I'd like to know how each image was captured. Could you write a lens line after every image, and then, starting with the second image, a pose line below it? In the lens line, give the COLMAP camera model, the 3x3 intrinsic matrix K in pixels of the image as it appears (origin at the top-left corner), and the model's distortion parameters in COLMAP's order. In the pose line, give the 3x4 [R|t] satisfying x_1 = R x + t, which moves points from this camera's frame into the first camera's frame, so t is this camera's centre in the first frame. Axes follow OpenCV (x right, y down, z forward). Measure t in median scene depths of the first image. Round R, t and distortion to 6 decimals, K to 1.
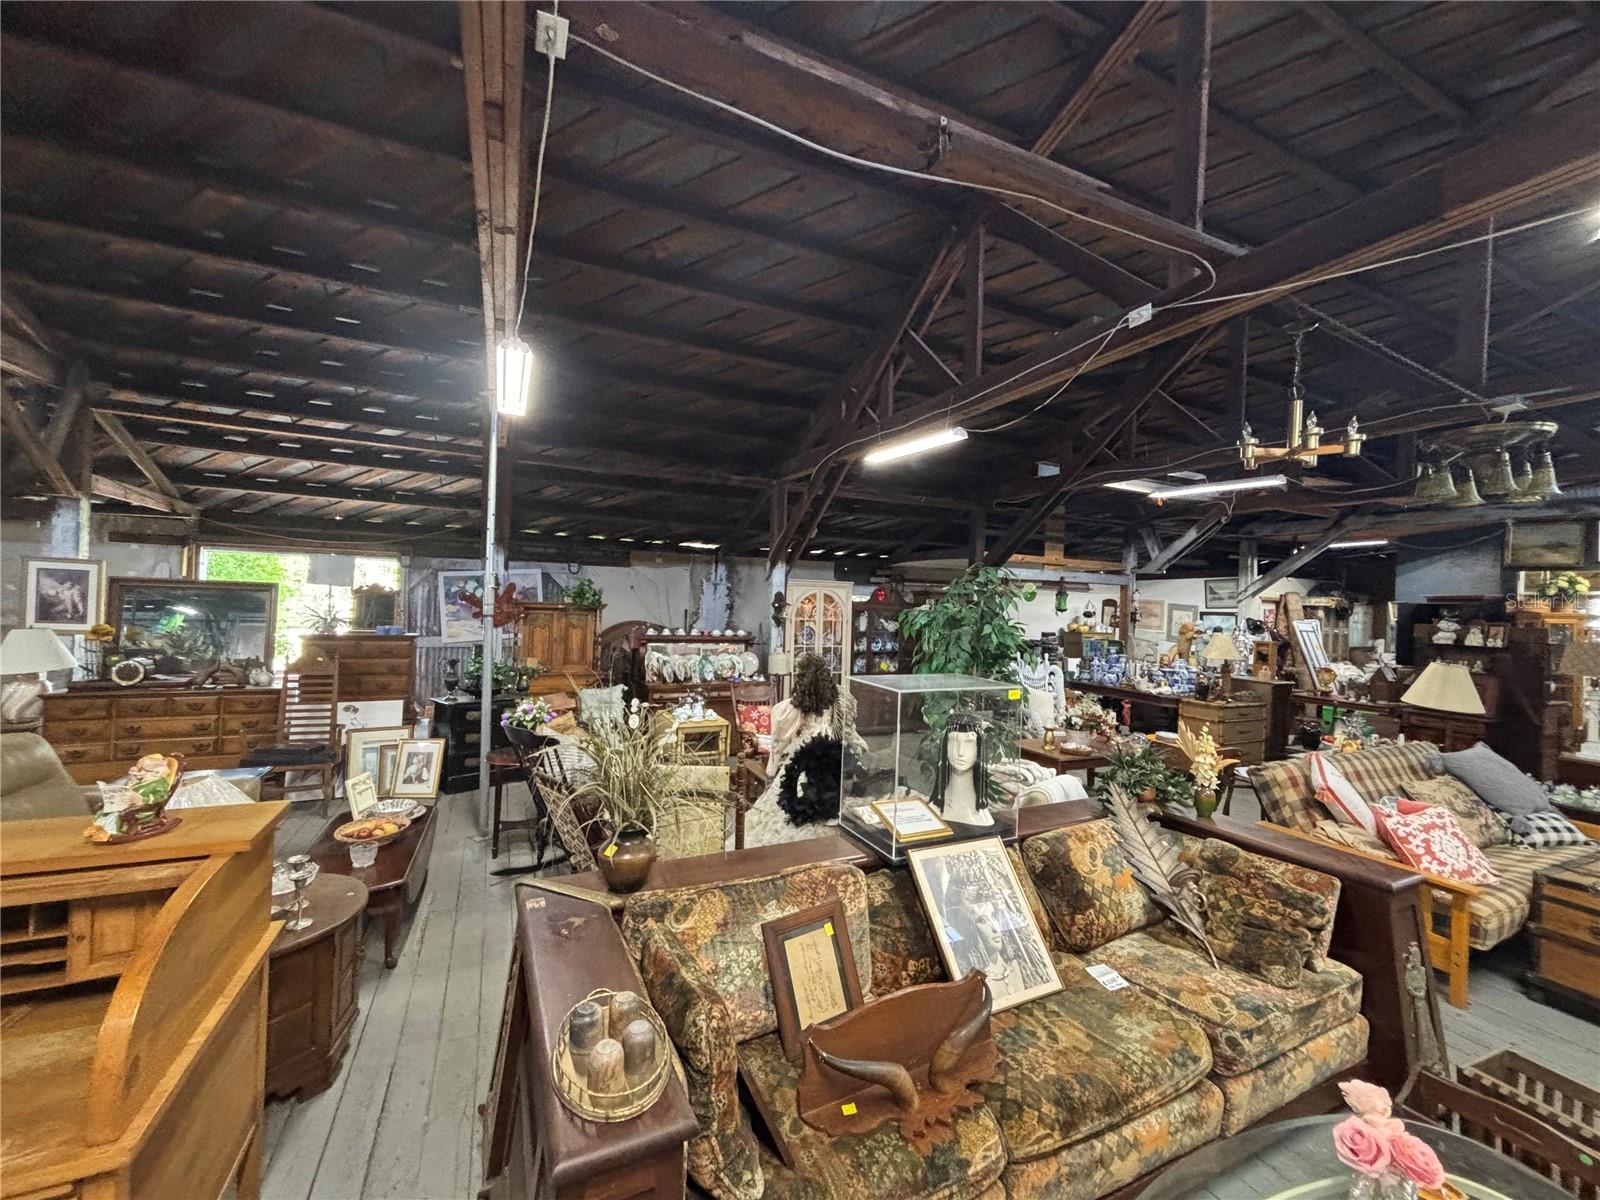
lens RADIAL K [[646.8, 0, 800.0], [0, 646.8, 600.0], [0, 0, 1]] dist [-0.002362, 0.002644]
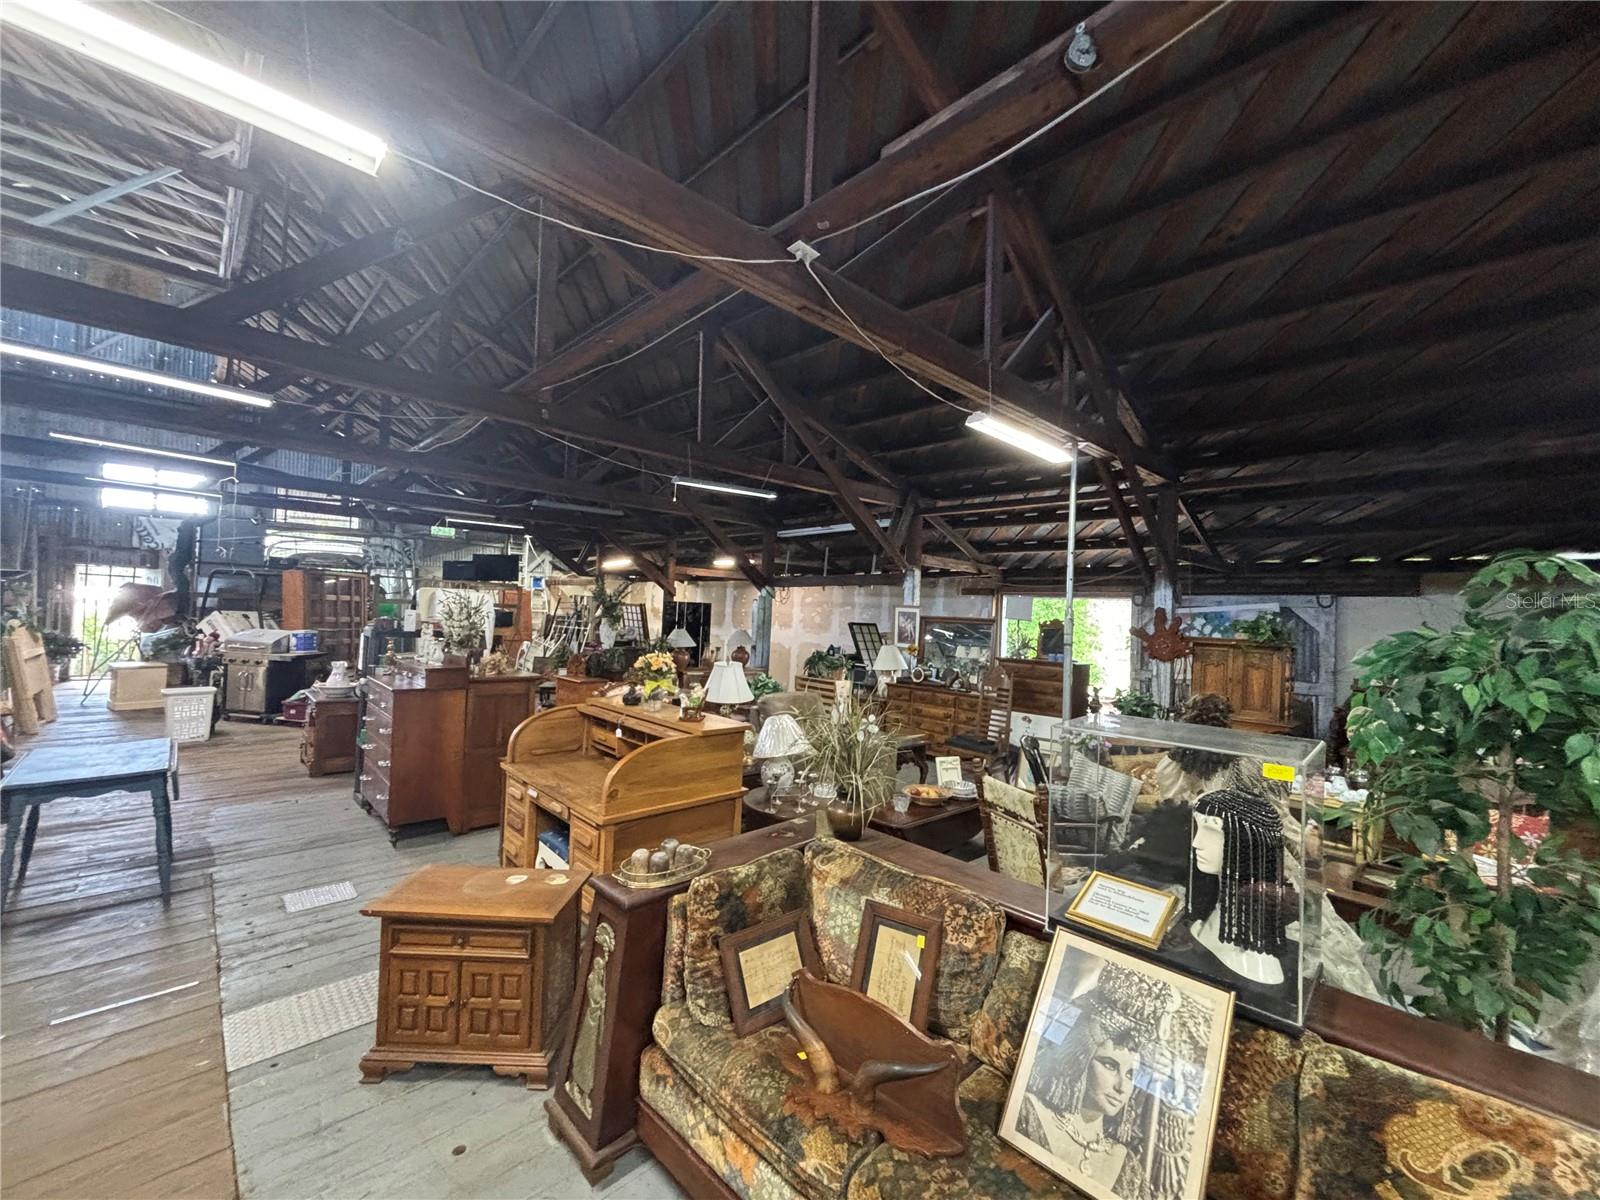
lens RADIAL K [[646.8, 0, 800.0], [0, 646.8, 600.0], [0, 0, 1]] dist [-0.002362, 0.002644]
pose [[0.316361, -0.040757, -0.947763, 0.334285], [-0.026013, 0.998328, -0.051615, 0.014320], [0.948282, 0.040983, 0.314771, 0.172577]]
